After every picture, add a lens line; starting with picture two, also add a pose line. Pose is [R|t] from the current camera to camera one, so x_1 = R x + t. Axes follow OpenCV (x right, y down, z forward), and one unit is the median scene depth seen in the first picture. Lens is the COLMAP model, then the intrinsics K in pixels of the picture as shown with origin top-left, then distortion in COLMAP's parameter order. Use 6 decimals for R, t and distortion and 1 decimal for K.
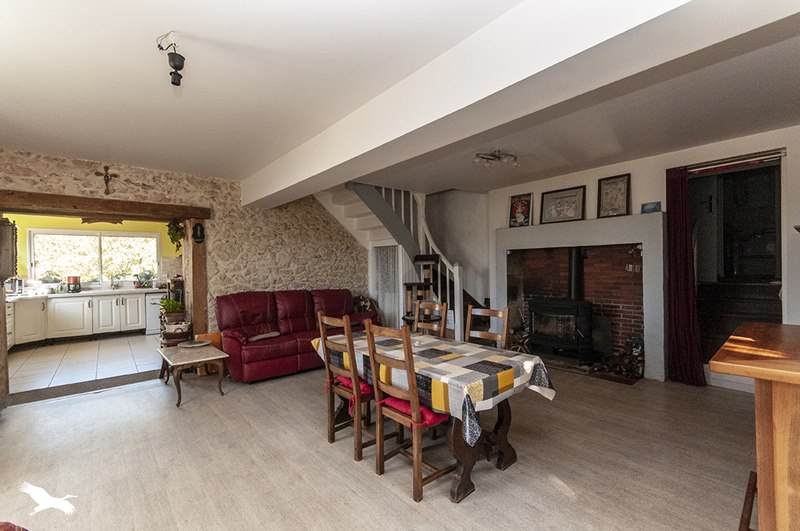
lens RADIAL K [[352.5, 0, 400.4], [0, 352.5, 261.6], [0, 0, 1]] dist [0.000102, -0.000199]
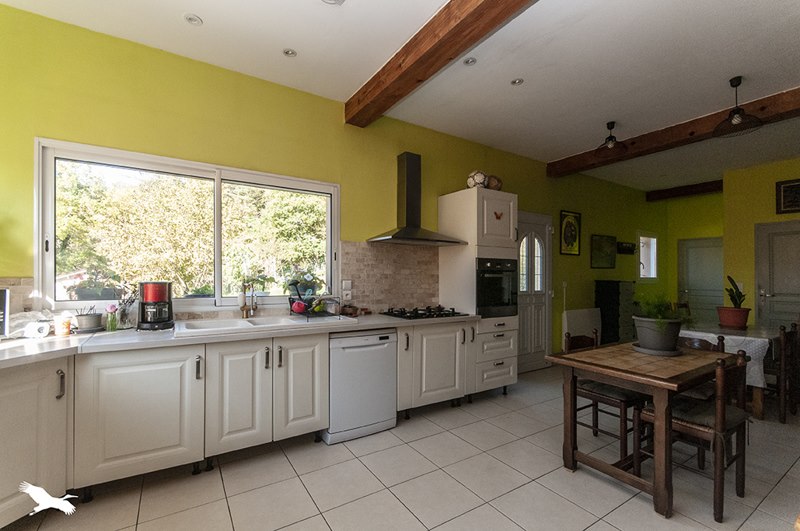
lens RADIAL K [[352.5, 0, 399.3], [0, 352.5, 272.7], [0, 0, 1]] dist [0.000102, -0.000199]
pose [[0.991668, 0.027517, -0.125846, -0.643726], [-0.027428, 0.999621, 0.002446, 0.024981], [0.125866, 0.001026, 0.992047, 0.683554]]
